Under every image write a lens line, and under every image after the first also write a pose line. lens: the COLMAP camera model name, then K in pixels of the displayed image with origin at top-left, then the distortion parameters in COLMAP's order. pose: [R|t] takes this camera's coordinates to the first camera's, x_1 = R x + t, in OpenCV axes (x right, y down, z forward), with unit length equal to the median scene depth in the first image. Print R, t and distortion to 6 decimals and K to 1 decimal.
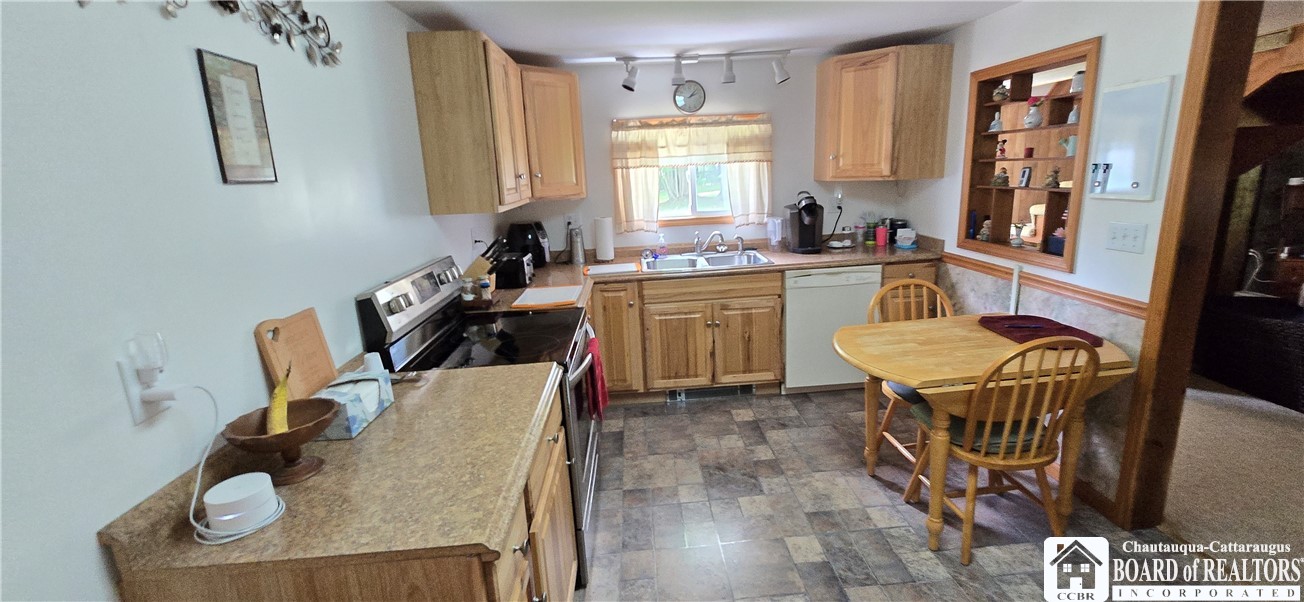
lens RADIAL K [[535.9, 0, 674.6], [0, 535.9, 299.2], [0, 0, 1]] dist [-0.000210, 0.001579]
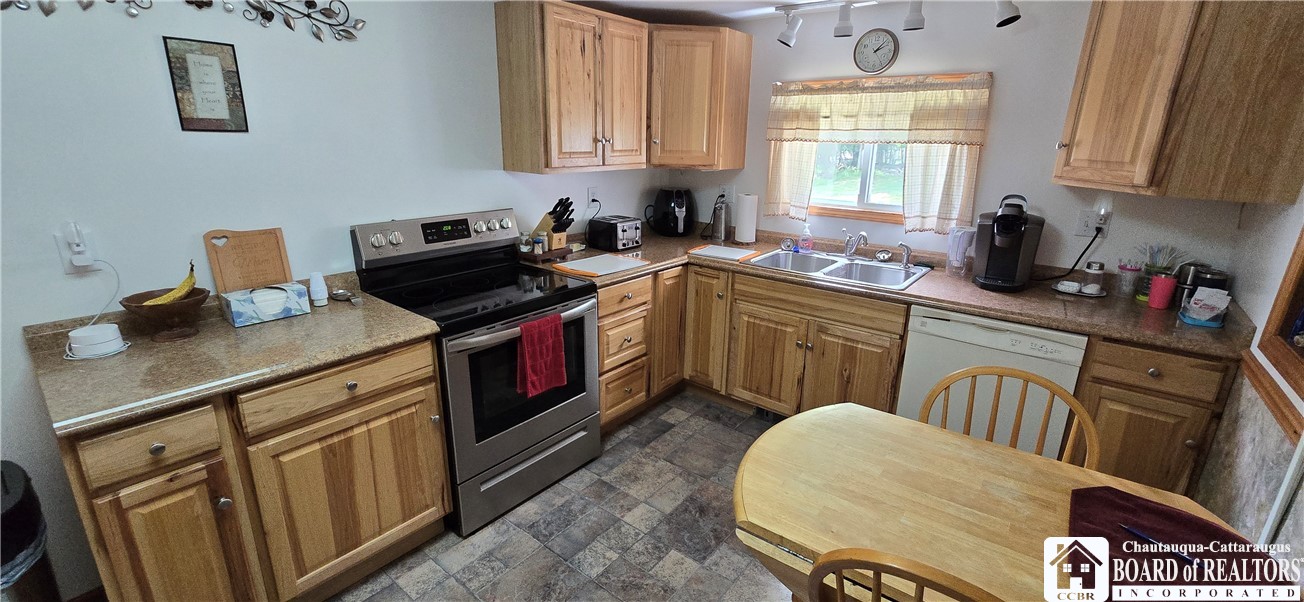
lens RADIAL K [[535.9, 0, 658.1], [0, 535.9, 294.1], [0, 0, 1]] dist [-0.000210, 0.001579]
pose [[0.739618, 0.248419, -0.625503, 0.366366], [-0.211811, 0.968078, 0.134020, -0.082872], [0.638829, 0.033364, 0.768625, 0.235009]]
